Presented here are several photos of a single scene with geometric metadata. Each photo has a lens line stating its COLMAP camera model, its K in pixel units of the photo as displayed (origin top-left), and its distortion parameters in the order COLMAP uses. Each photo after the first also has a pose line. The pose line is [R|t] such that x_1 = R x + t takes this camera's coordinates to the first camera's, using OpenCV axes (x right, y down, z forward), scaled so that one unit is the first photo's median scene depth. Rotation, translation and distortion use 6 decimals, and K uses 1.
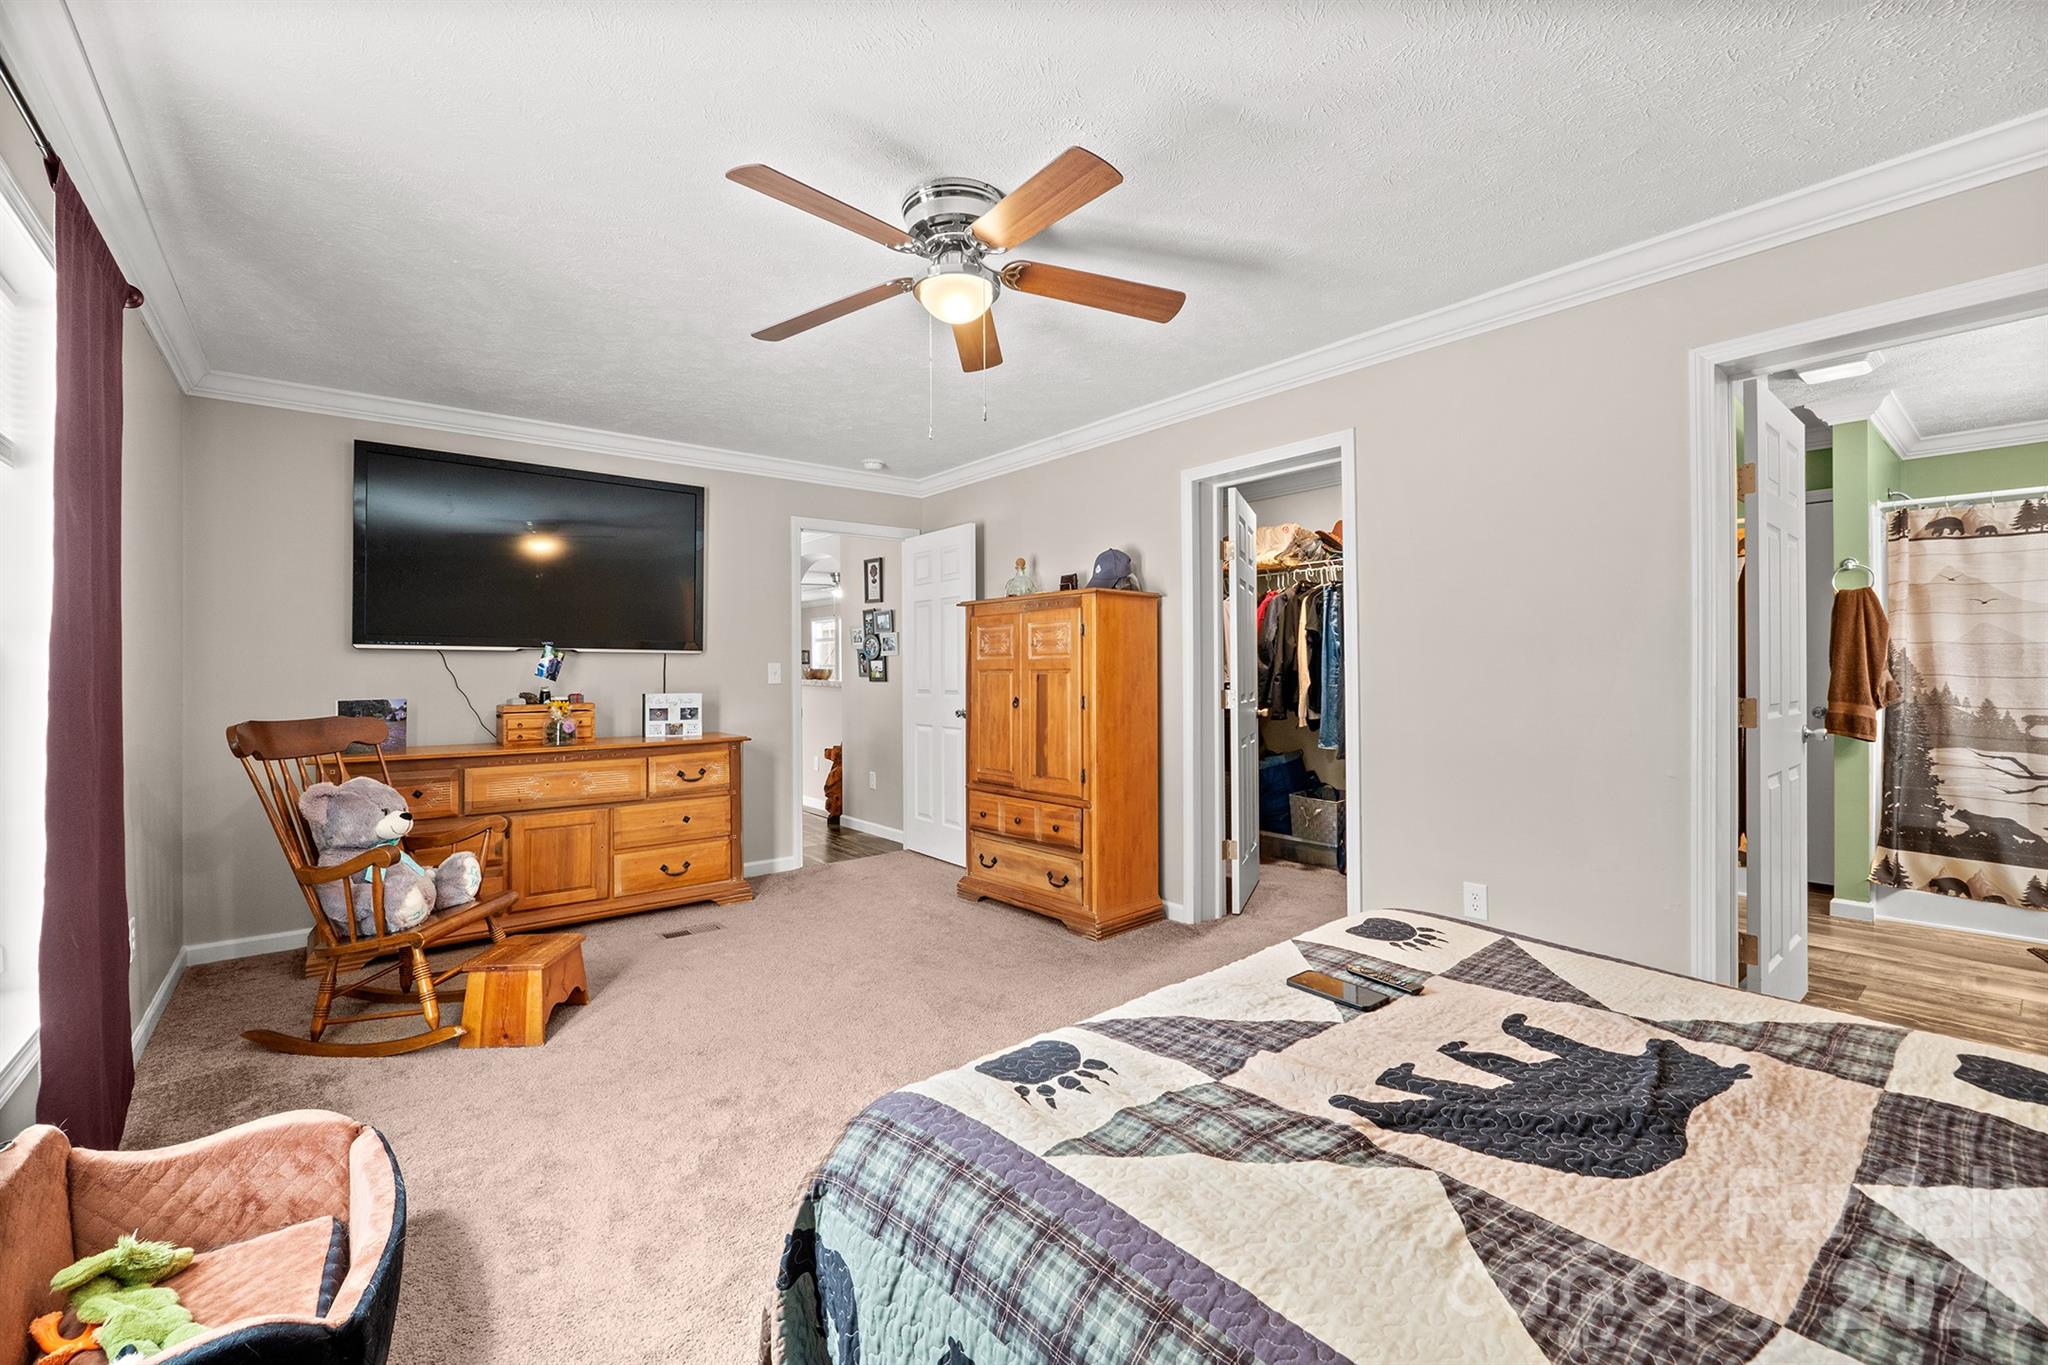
lens RADIAL K [[850.8, 0, 1014.2], [0, 850.8, 688.1], [0, 0, 1]] dist [-0.005889, -0.000241]
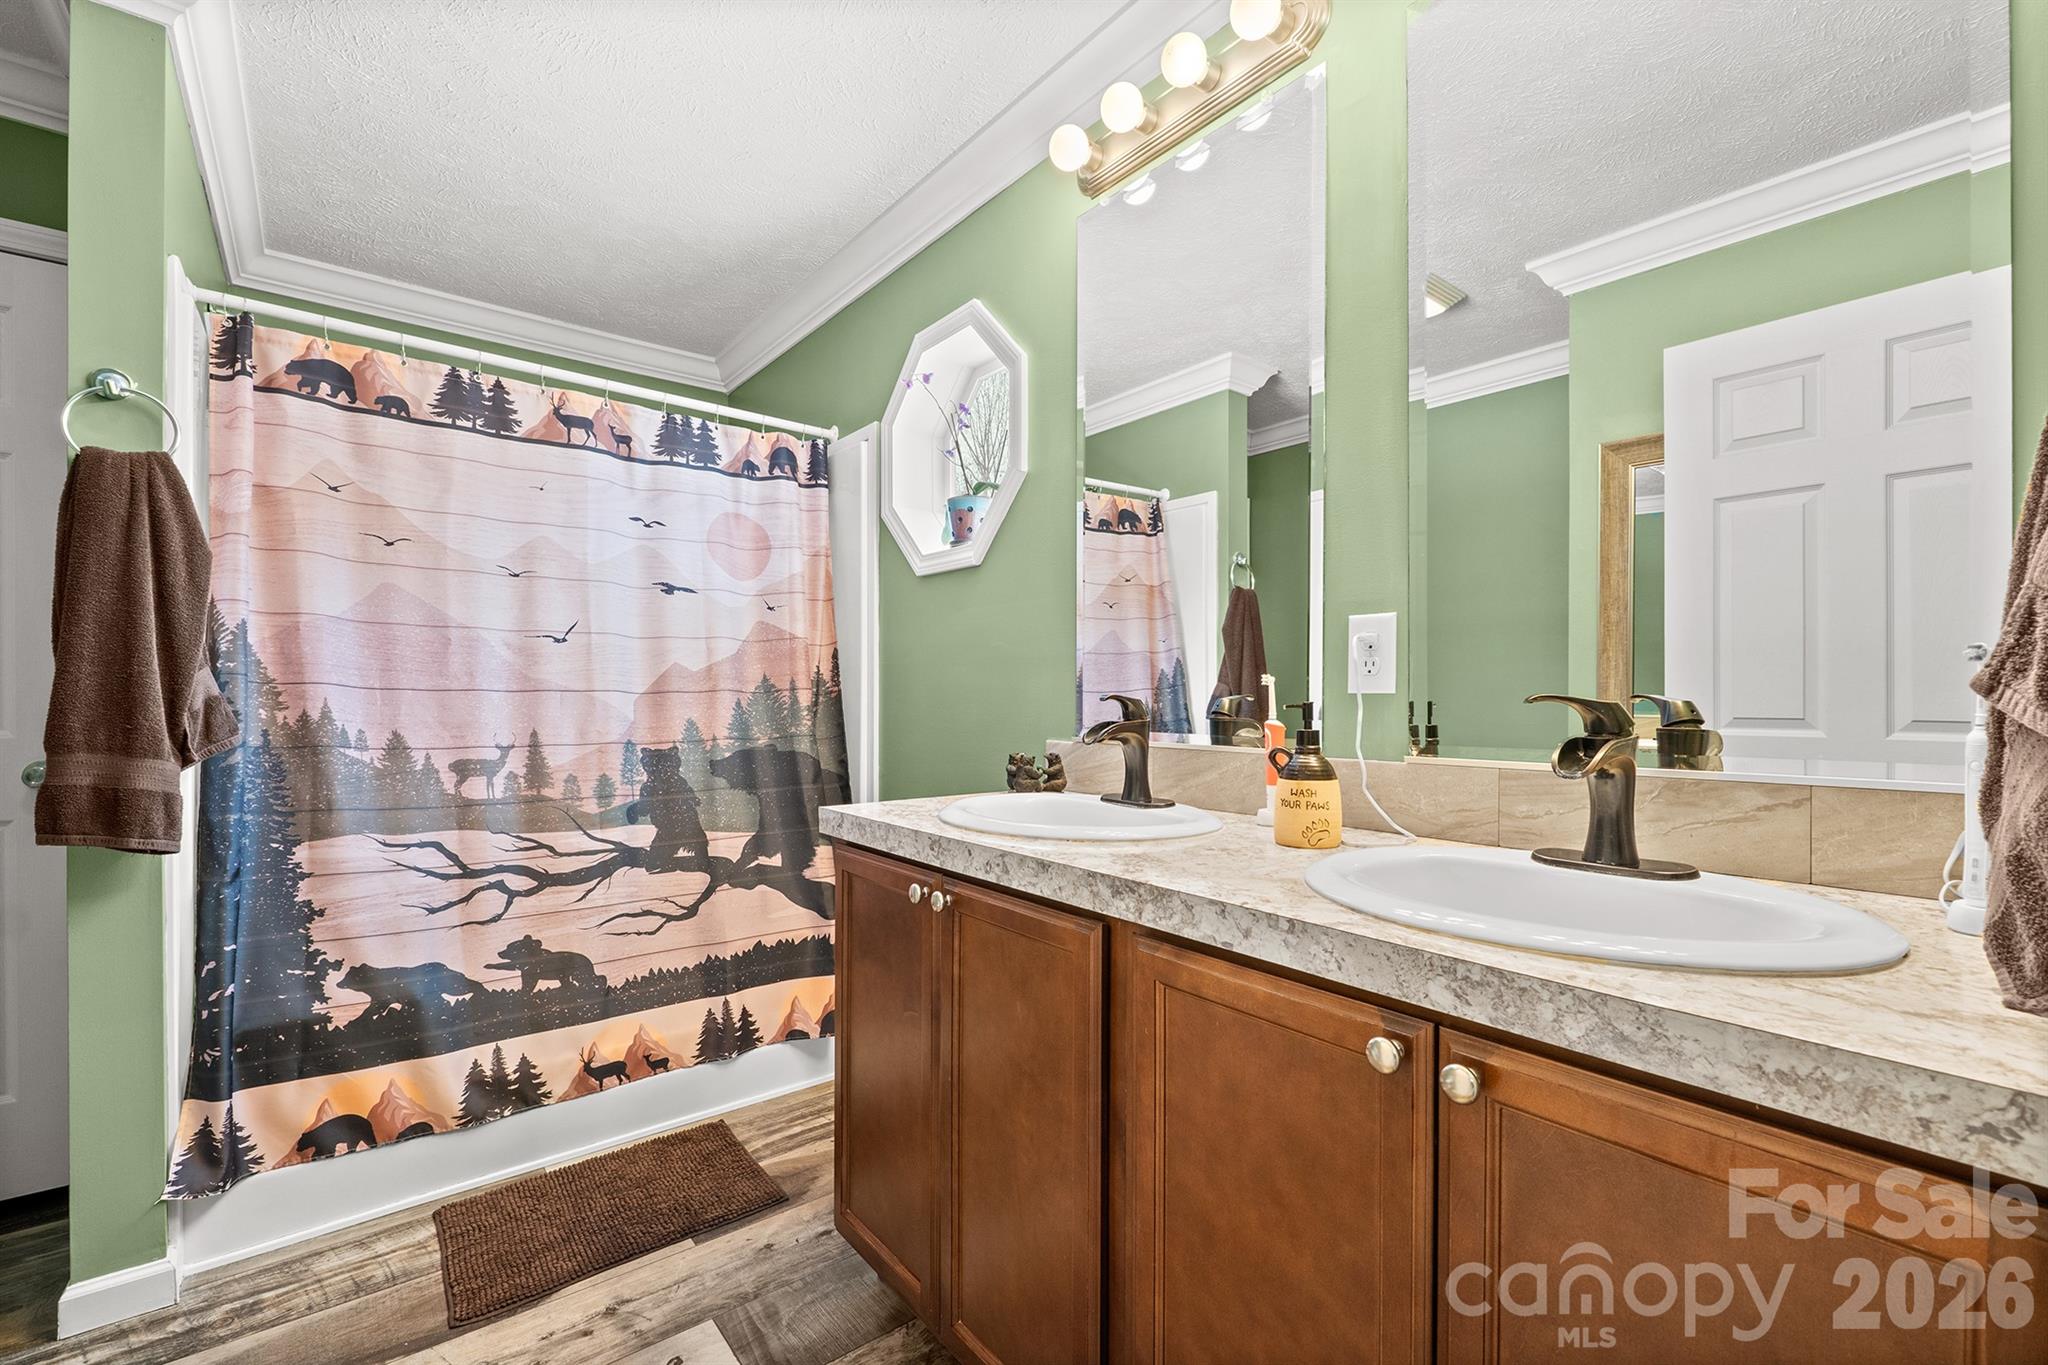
lens RADIAL K [[850.8, 0, 1014.2], [0, 850.8, 688.1], [0, 0, 1]] dist [-0.005889, -0.000241]
pose [[-0.001243, 0.013278, 0.999911, 0.624081], [0.011000, 0.999852, -0.013263, -0.002433], [-0.999939, 0.010983, -0.001389, 0.611013]]
